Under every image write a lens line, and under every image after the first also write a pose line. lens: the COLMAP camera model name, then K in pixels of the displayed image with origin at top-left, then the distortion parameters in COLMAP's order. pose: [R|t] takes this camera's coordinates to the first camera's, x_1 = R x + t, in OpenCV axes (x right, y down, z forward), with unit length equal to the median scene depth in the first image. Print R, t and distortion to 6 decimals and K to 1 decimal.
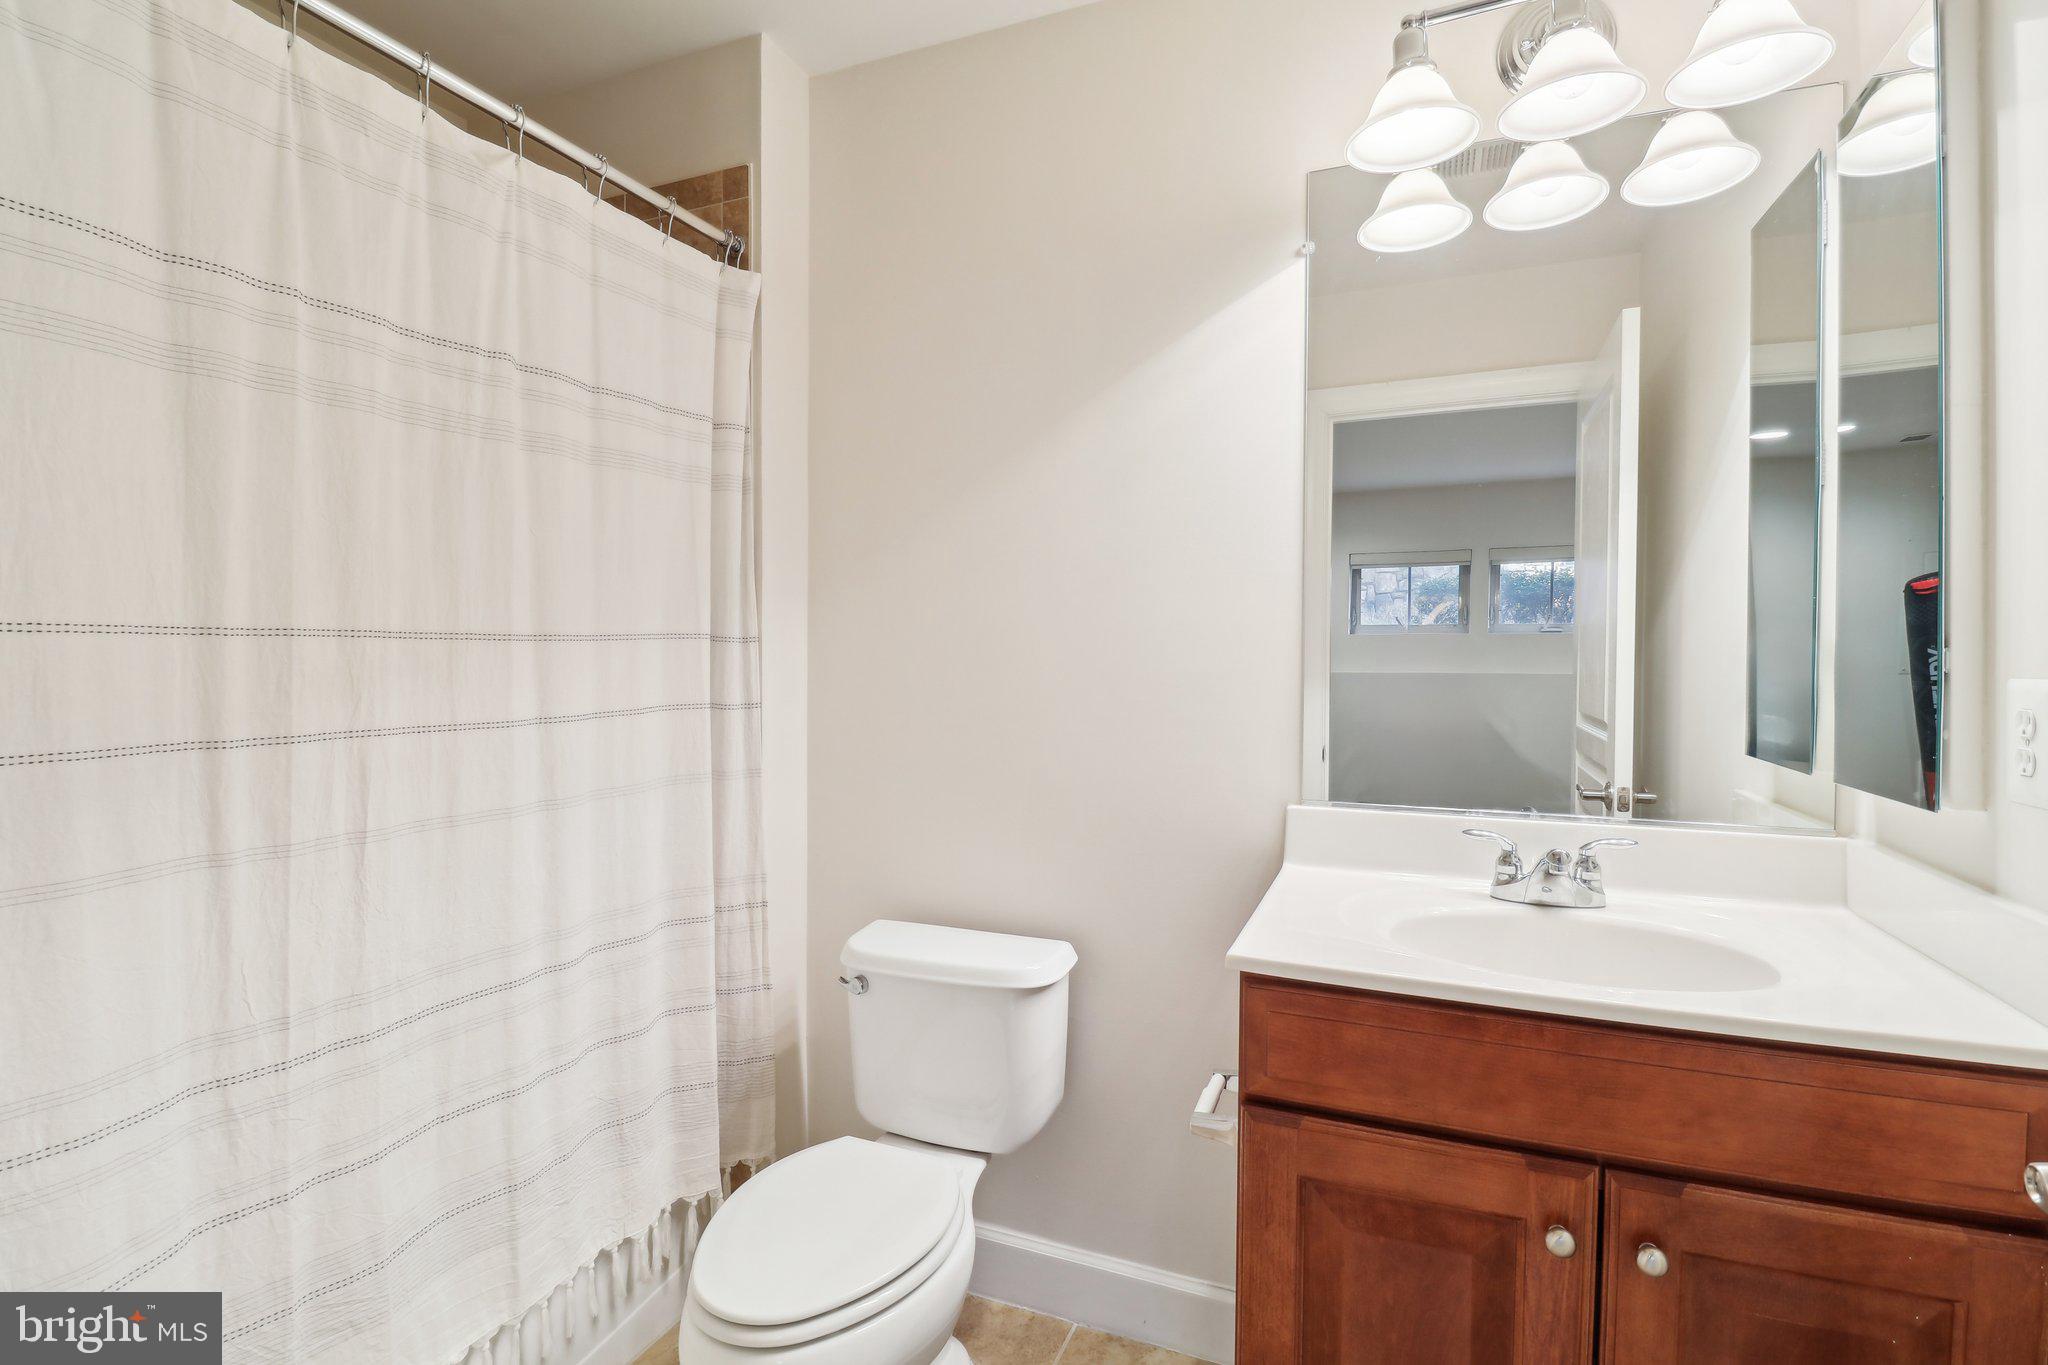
lens RADIAL K [[983.5, 0, 1014.3], [0, 983.5, 678.4], [0, 0, 1]] dist [-0.001378, -0.012085]
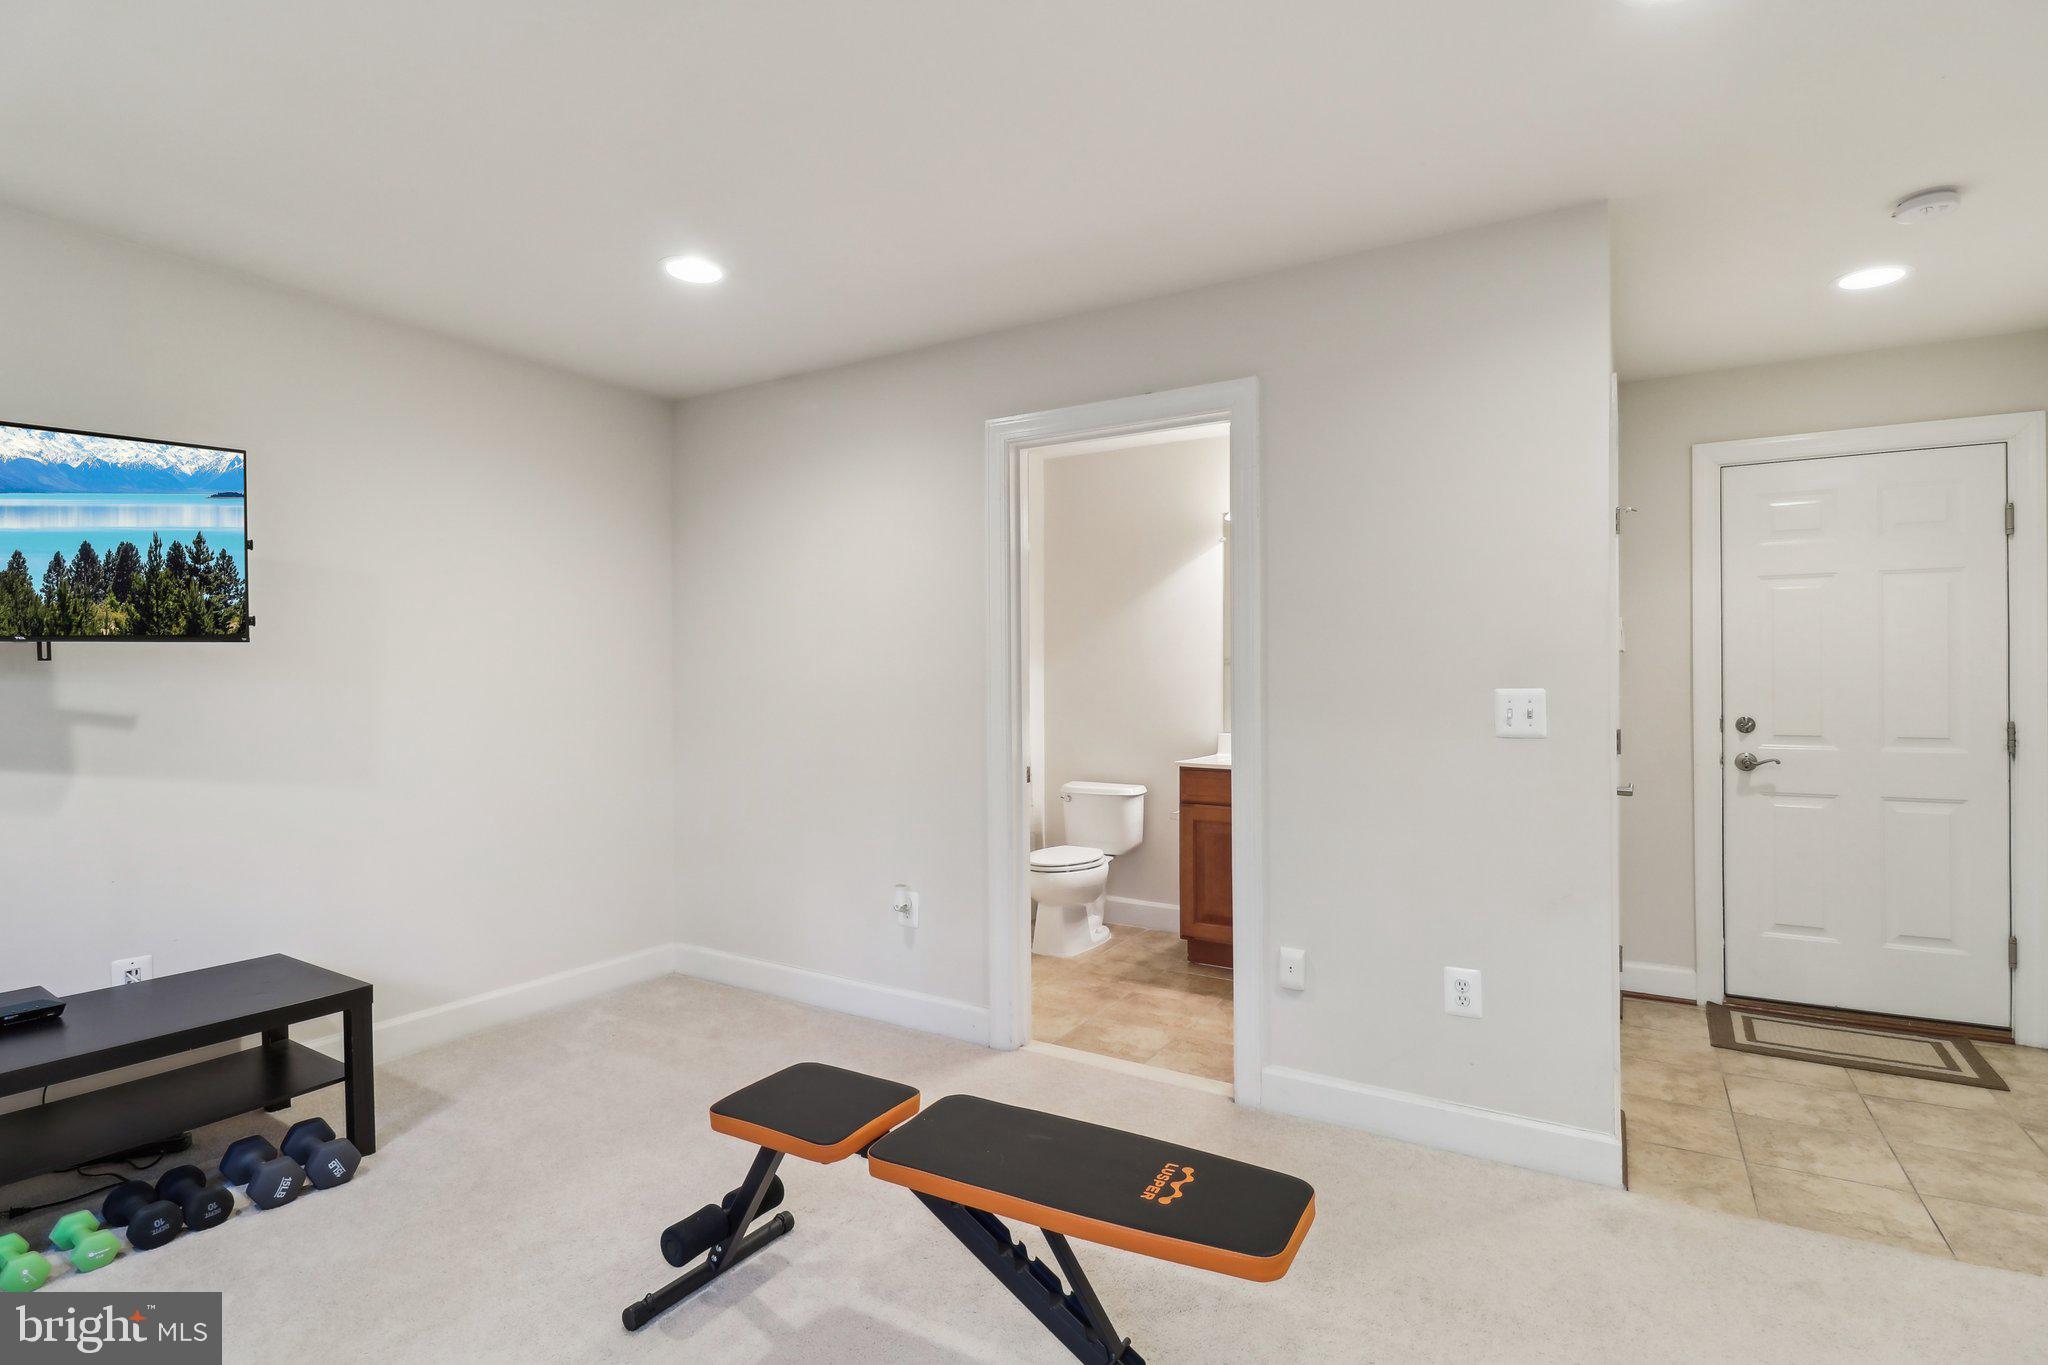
lens RADIAL K [[983.5, 0, 1023.7], [0, 983.5, 678.3], [0, 0, 1]] dist [-0.001378, -0.012085]
pose [[0.986500, 0.000800, -0.163761, 0.175775], [-0.005400, 0.999603, -0.027647, 0.055697], [0.163674, 0.028158, 0.986113, -1.800404]]
